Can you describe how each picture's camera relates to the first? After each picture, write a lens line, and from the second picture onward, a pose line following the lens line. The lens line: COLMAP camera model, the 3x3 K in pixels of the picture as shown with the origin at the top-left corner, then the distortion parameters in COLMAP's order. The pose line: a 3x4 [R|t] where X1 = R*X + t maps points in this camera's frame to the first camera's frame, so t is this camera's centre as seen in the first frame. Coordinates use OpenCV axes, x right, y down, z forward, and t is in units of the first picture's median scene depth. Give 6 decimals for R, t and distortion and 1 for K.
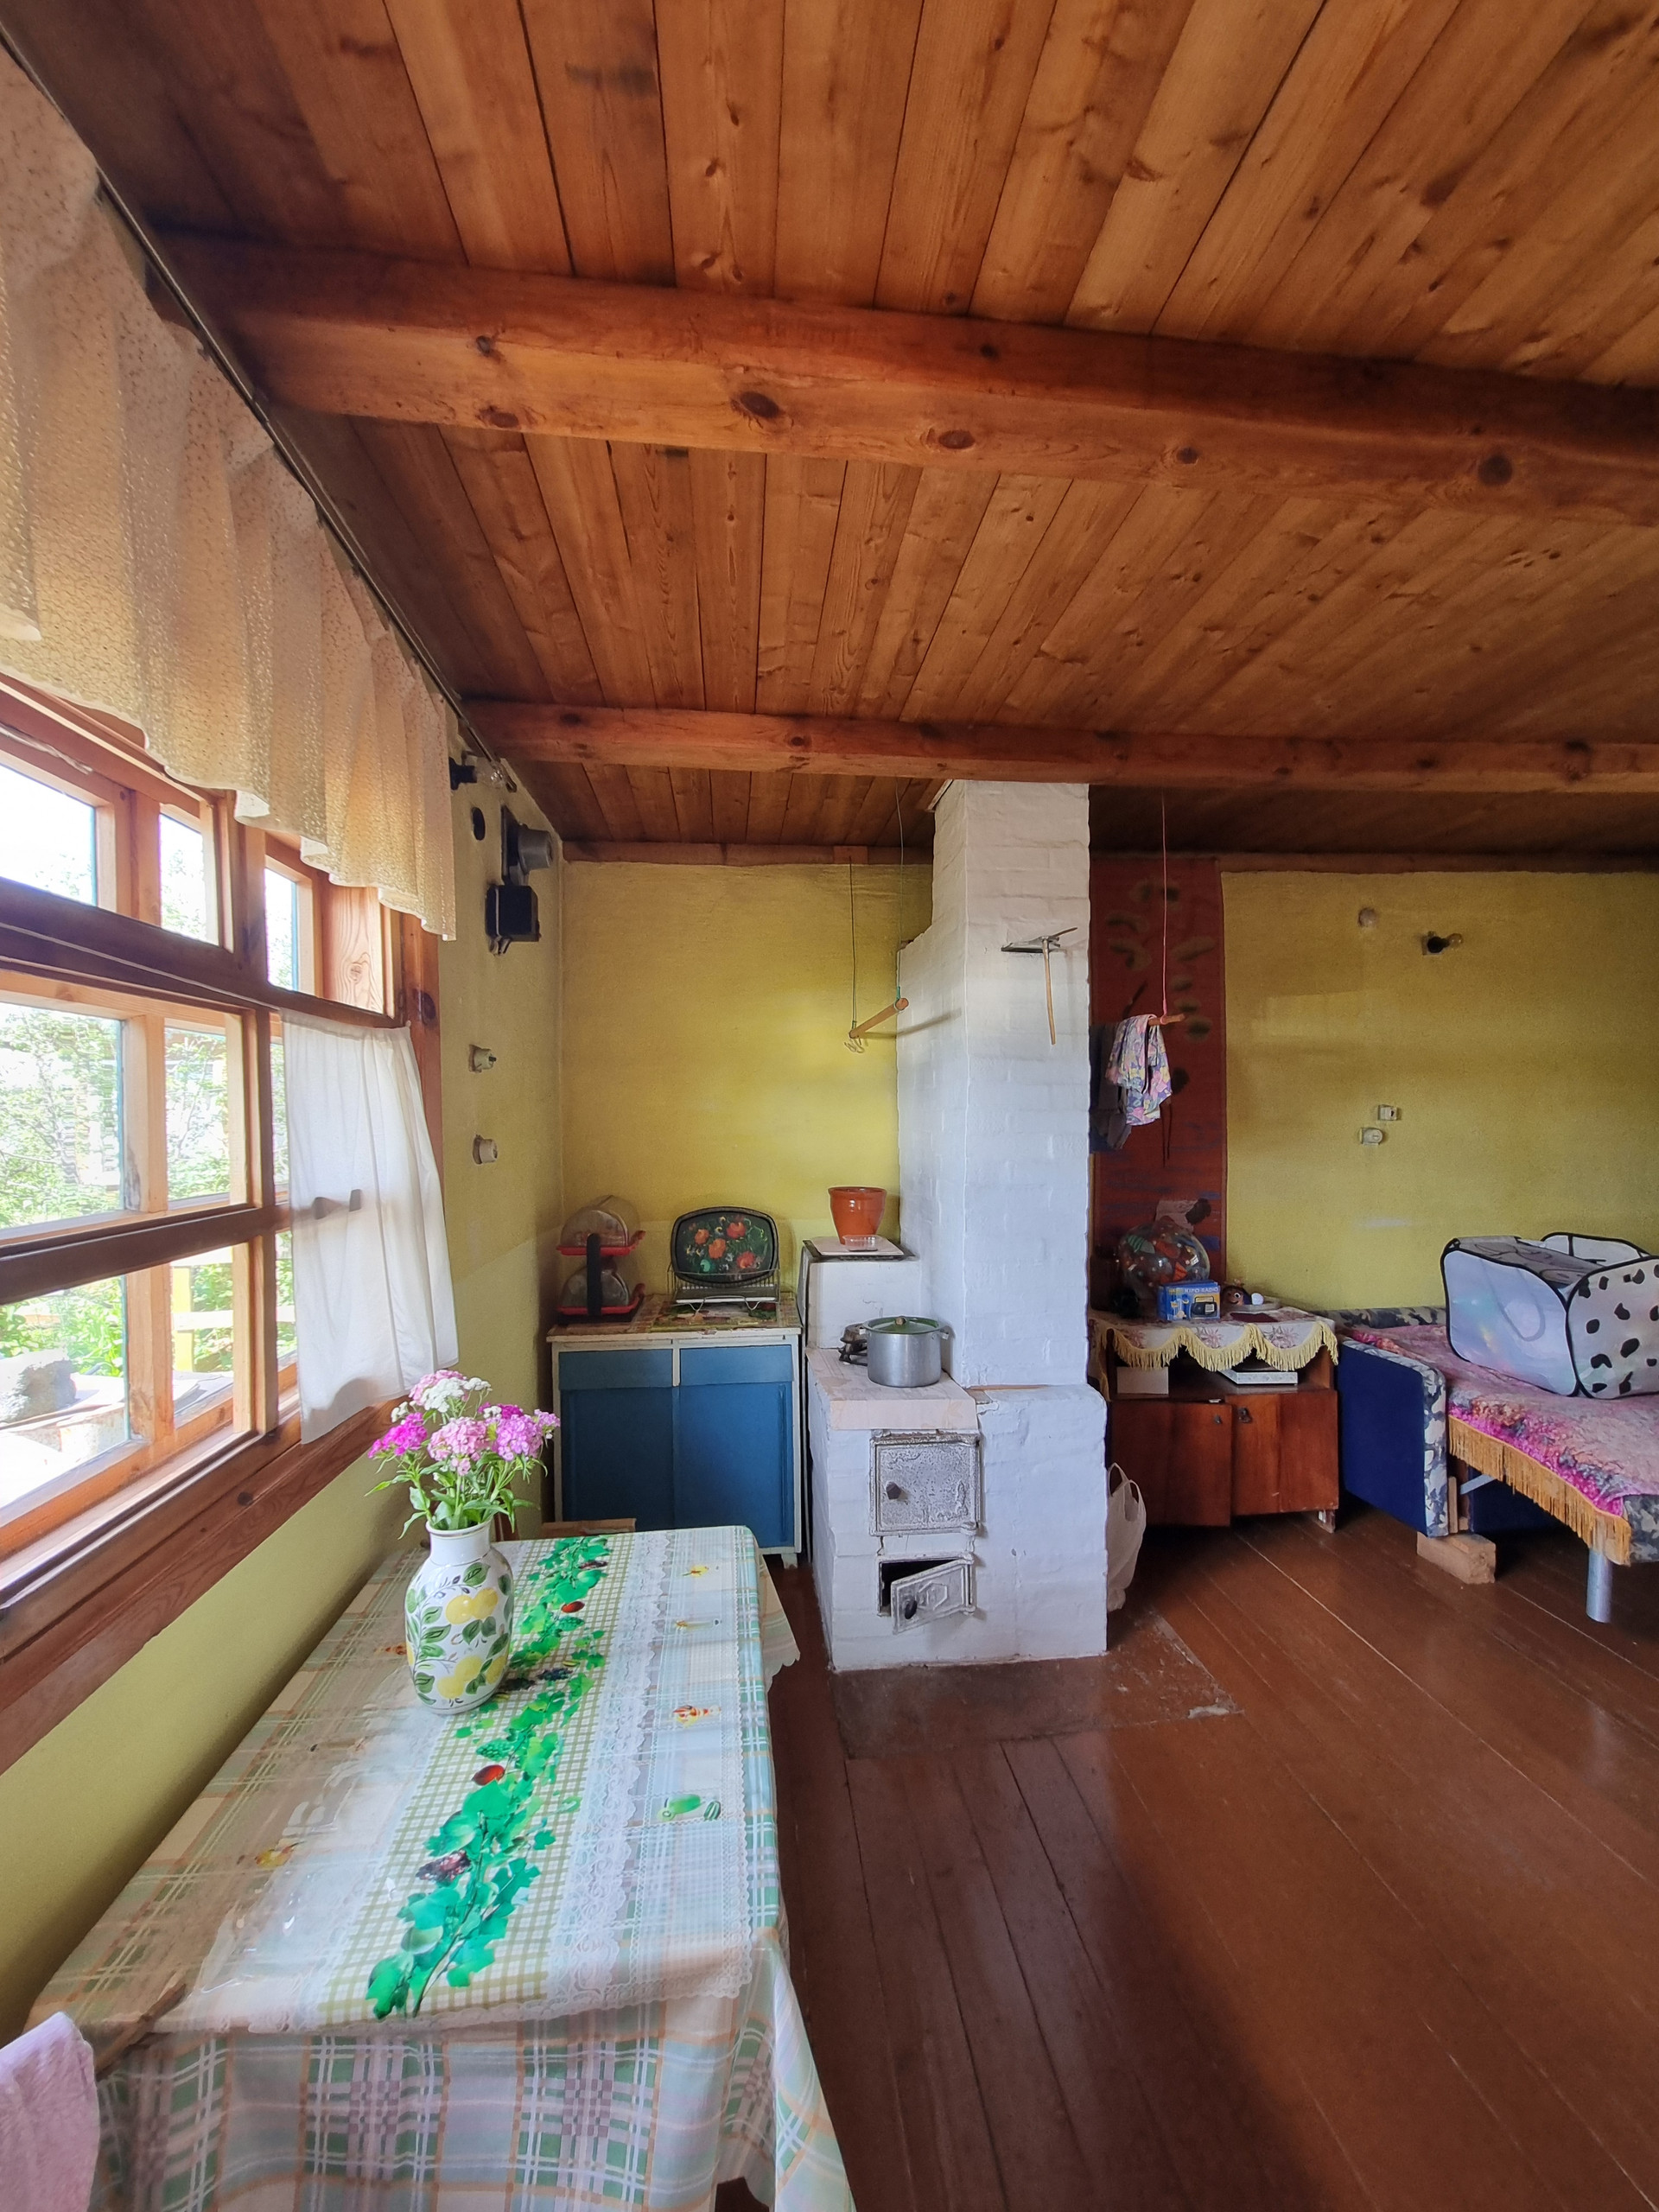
lens RADIAL K [[852.8, 0, 829.5], [0, 852.8, 1106.0], [0, 0, 1]] dist [-0.000145, -0.000033]
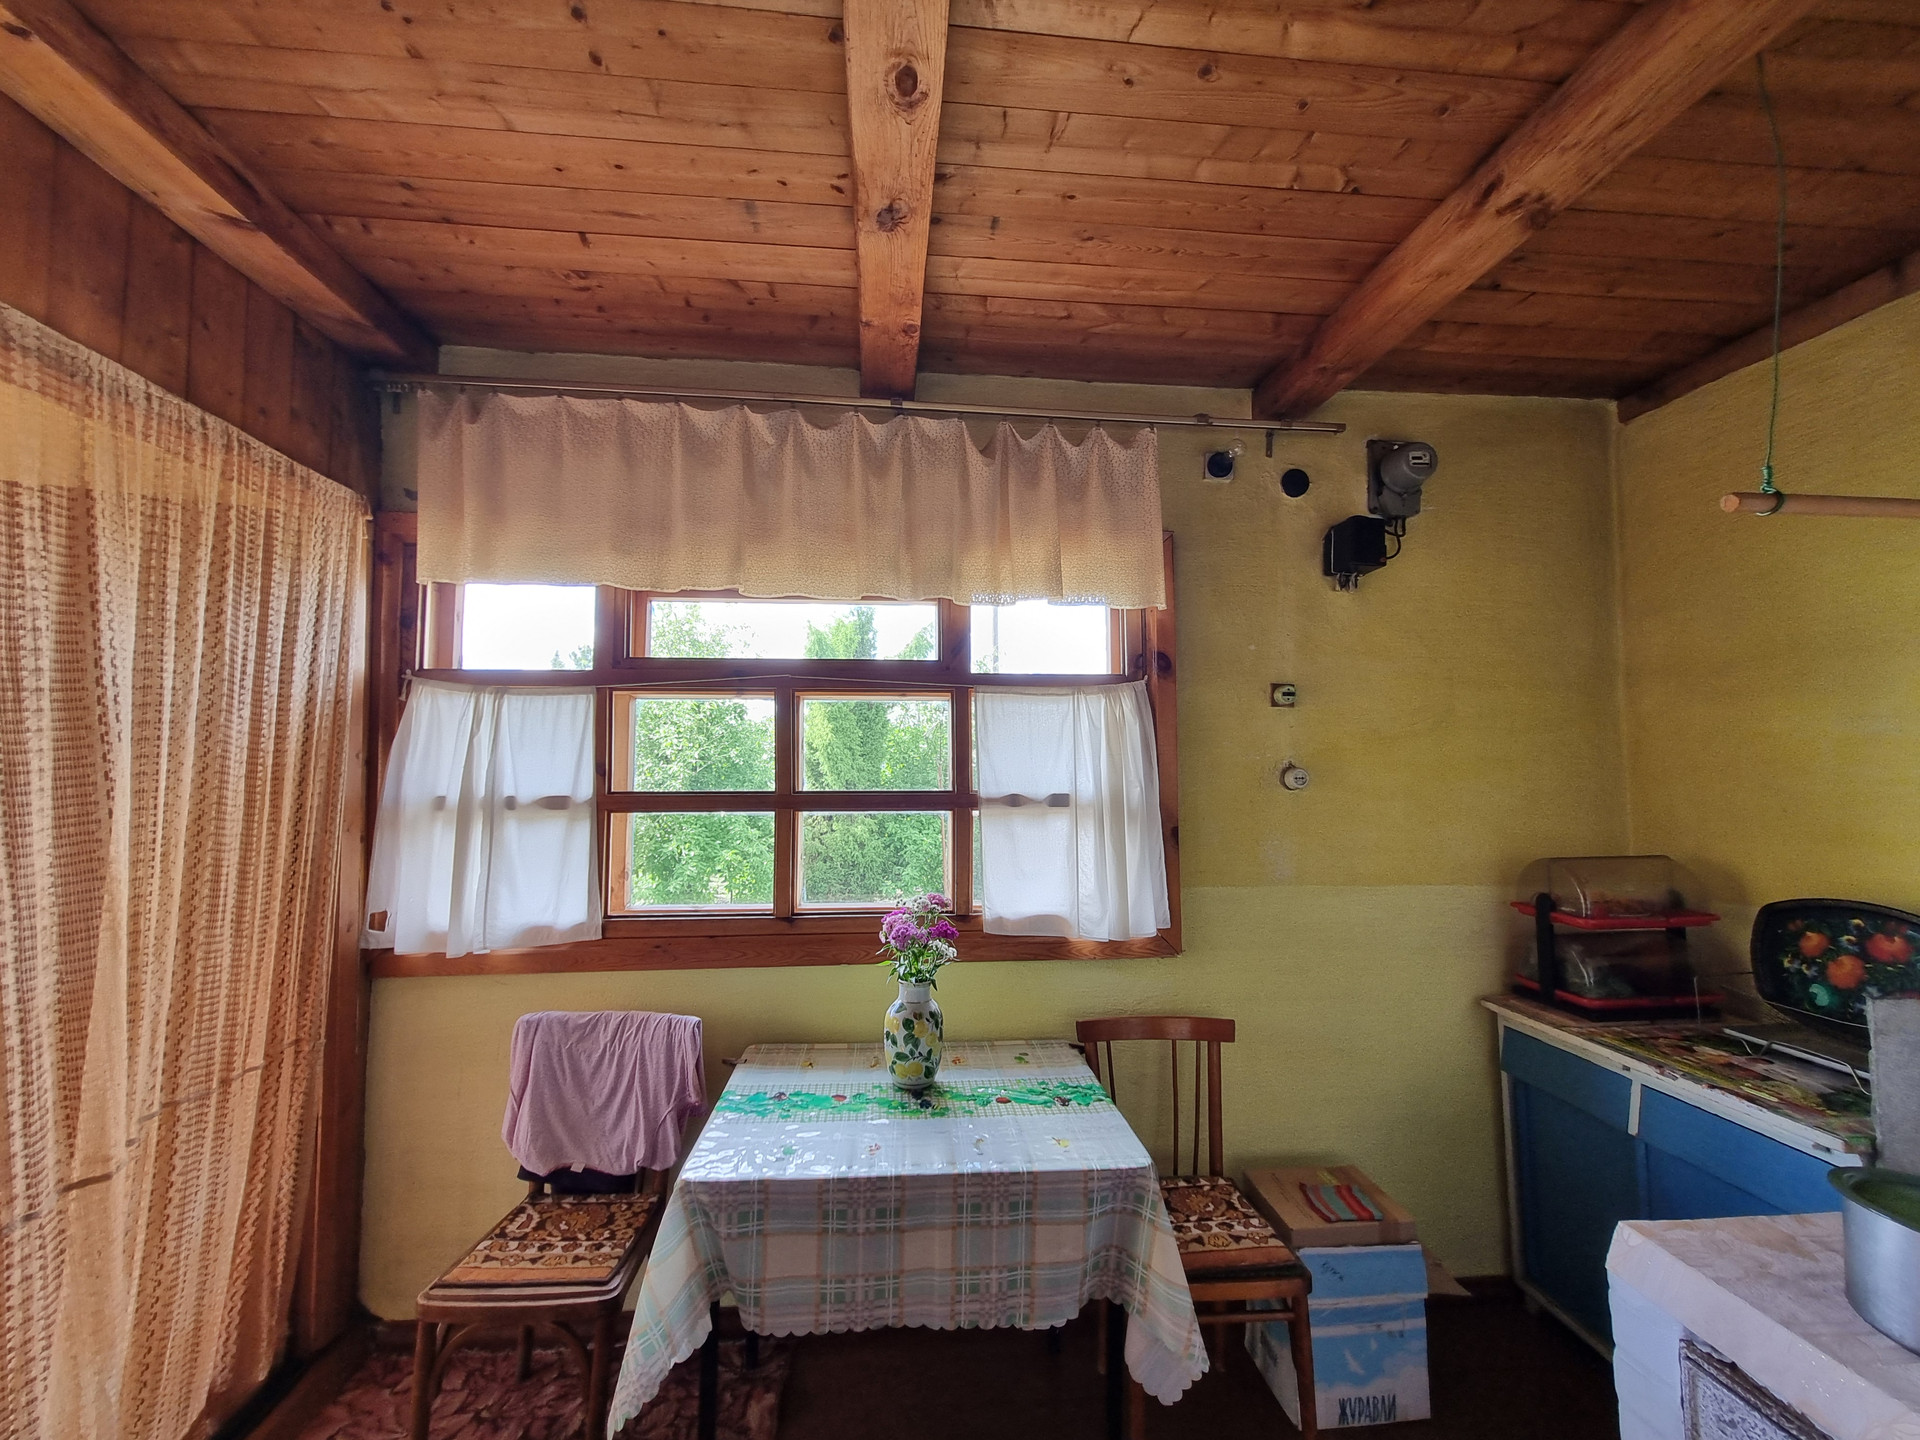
lens RADIAL K [[760.5, 0, 960.0], [0, 760.5, 720.0], [0, 0, 1]] dist [0.010696, -0.000253]
pose [[-0.016736, -0.055636, -0.998311, 0.507158], [0.008518, 0.998407, -0.055784, 0.026155], [0.999824, -0.009438, -0.016236, 0.511872]]
